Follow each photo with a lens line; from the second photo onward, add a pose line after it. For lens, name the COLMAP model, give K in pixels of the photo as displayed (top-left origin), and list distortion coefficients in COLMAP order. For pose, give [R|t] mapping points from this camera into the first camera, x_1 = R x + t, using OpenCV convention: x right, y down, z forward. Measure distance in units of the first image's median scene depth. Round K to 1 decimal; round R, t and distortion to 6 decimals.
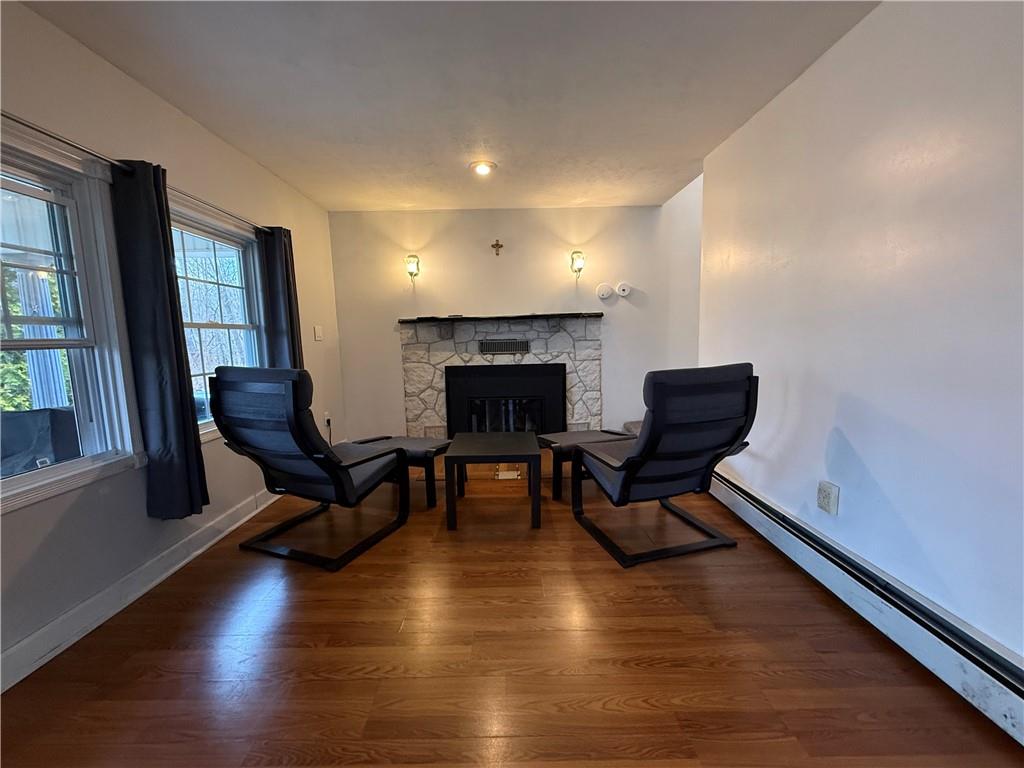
lens RADIAL K [[410.7, 0, 511.9], [0, 410.7, 382.8], [0, 0, 1]] dist [0.000244, 0.000147]
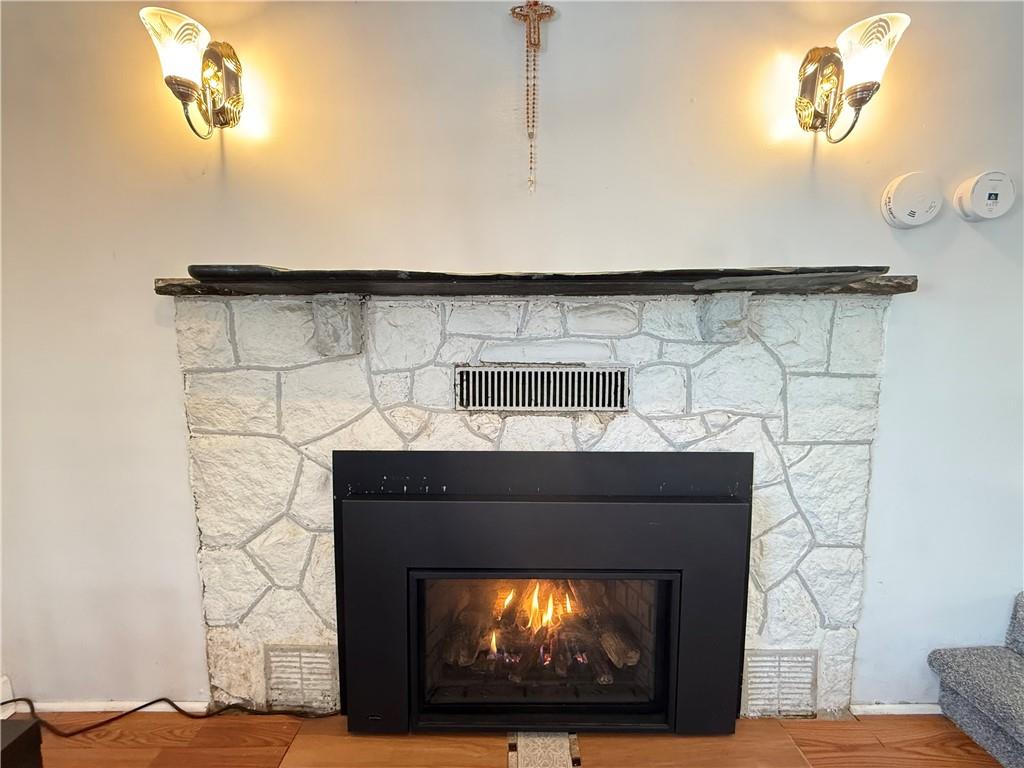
lens RADIAL K [[410.7, 0, 511.9], [0, 410.7, 382.8], [0, 0, 1]] dist [0.000244, 0.000147]
pose [[0.999523, 0.030477, -0.004904, -0.038825], [-0.030638, 0.998850, -0.036876, -0.081731], [0.003774, 0.037008, 0.999308, 0.720464]]
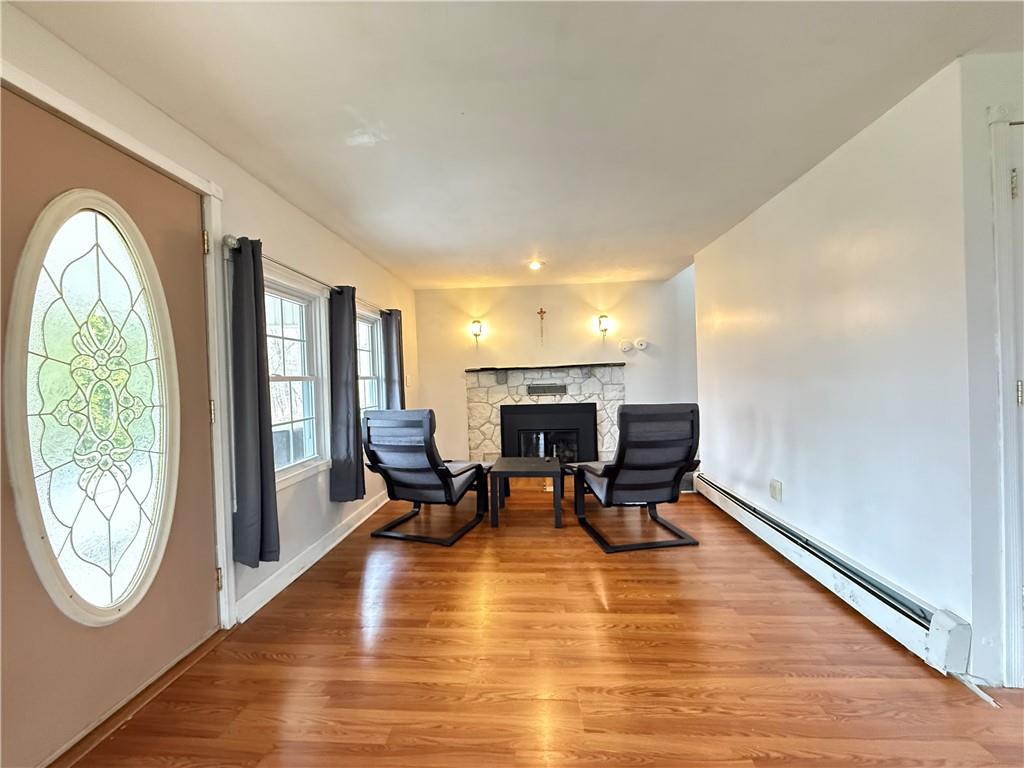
lens RADIAL K [[410.7, 0, 511.9], [0, 410.7, 382.8], [0, 0, 1]] dist [0.000244, 0.000147]
pose [[0.997834, -0.006607, -0.065450, -0.043710], [0.000165, 0.995193, -0.097936, 0.015149], [0.065783, 0.097713, 0.993038, -0.270712]]
